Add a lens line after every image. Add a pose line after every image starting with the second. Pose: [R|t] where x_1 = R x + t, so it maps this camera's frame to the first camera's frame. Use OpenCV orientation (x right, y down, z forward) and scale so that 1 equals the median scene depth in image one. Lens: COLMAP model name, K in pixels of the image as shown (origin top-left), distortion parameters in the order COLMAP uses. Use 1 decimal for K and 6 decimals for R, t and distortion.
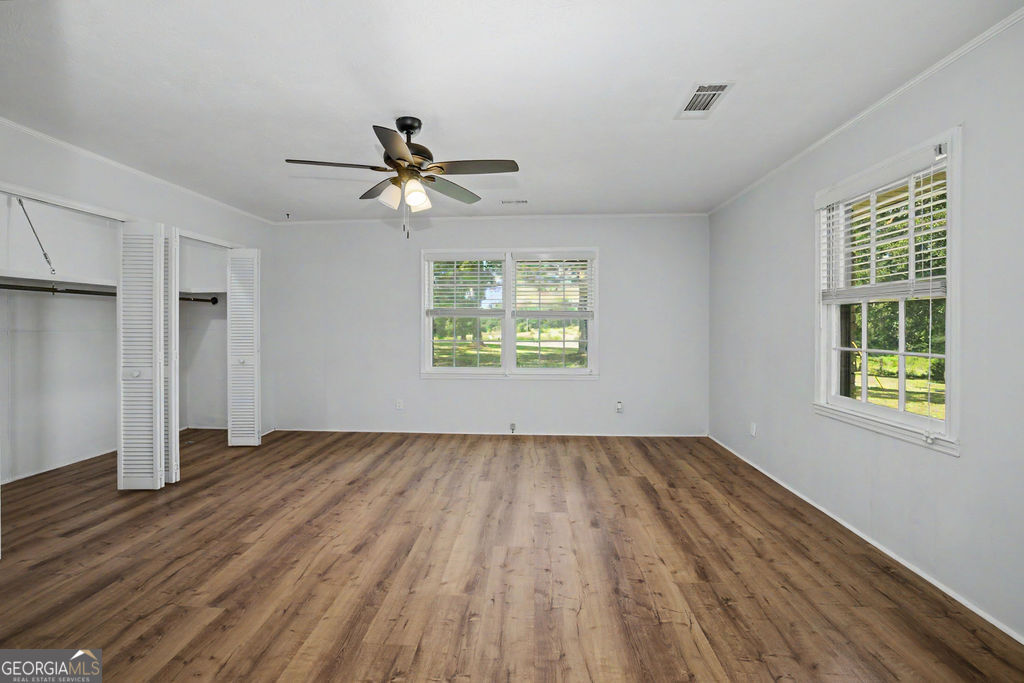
lens RADIAL K [[457.6, 0, 504.9], [0, 457.6, 318.2], [0, 0, 1]] dist [-0.015133, 0.001203]
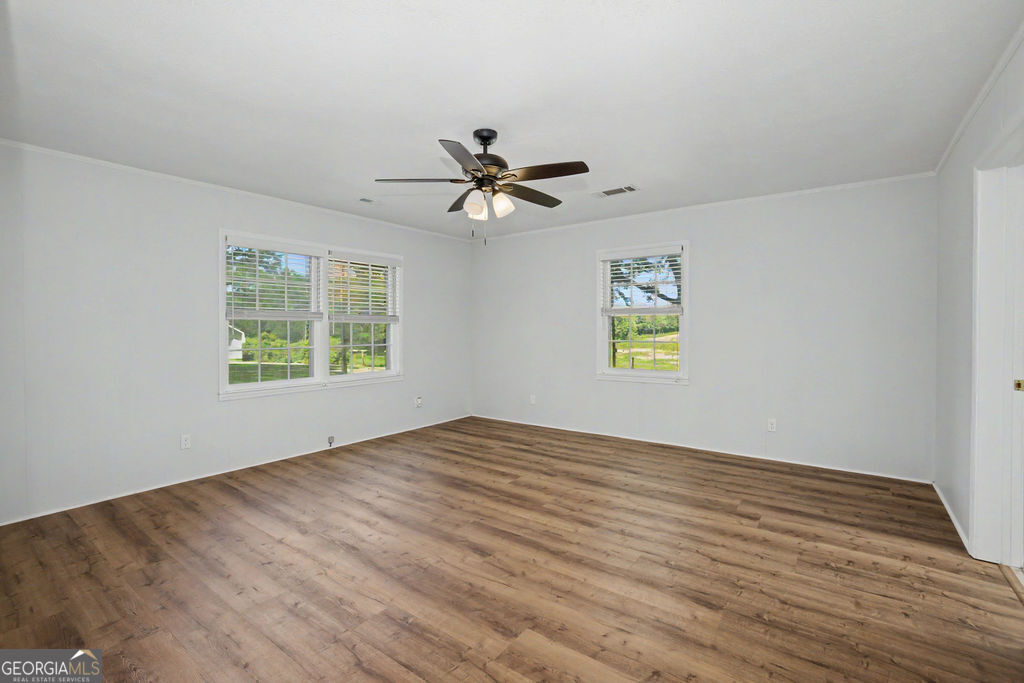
lens RADIAL K [[457.6, 0, 514.4], [0, 457.6, 335.7], [0, 0, 1]] dist [-0.015133, 0.001203]
pose [[0.530349, -0.015851, 0.847631, -0.835262], [-0.011200, 0.999607, 0.025700, 0.001123], [-0.847705, -0.023124, 0.529963, 0.308616]]
